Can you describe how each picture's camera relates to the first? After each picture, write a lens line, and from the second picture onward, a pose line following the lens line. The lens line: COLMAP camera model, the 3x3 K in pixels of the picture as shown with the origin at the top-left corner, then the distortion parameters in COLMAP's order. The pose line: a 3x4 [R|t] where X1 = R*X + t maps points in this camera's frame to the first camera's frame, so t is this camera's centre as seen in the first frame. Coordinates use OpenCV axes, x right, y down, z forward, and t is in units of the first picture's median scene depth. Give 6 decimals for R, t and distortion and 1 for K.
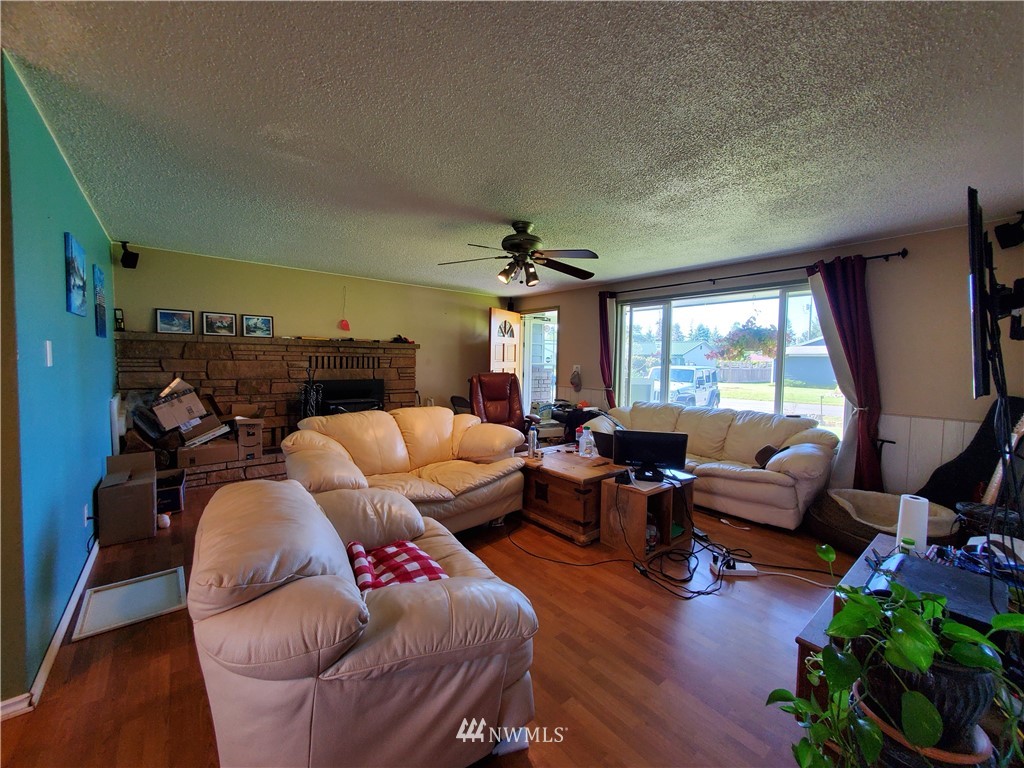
lens RADIAL K [[409.3, 0, 517.7], [0, 409.3, 381.0], [0, 0, 1]] dist [0.000953, 0.000000]
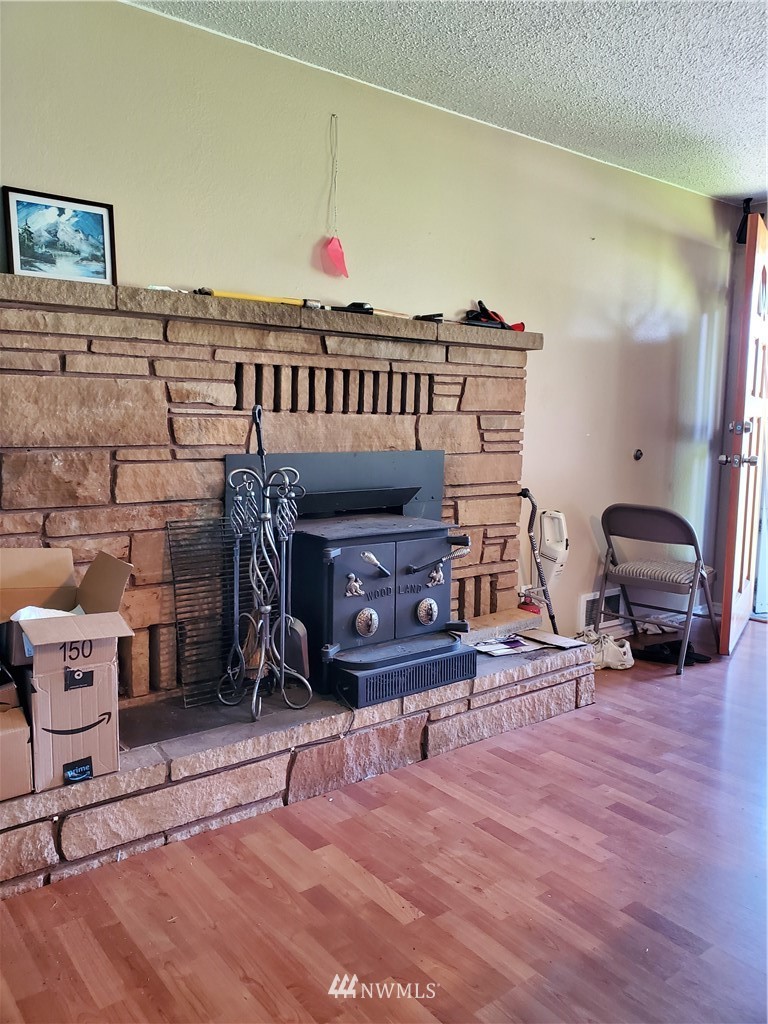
lens RADIAL K [[796.6, 0, 380.9], [0, 796.6, 513.4], [0, 0, 1]] dist [0.017100, 0.002160]
pose [[0.999134, 0.000579, -0.041615, -0.391393], [0.002190, 0.997787, 0.066453, 0.002878], [0.041562, -0.066487, 0.996921, 0.472564]]
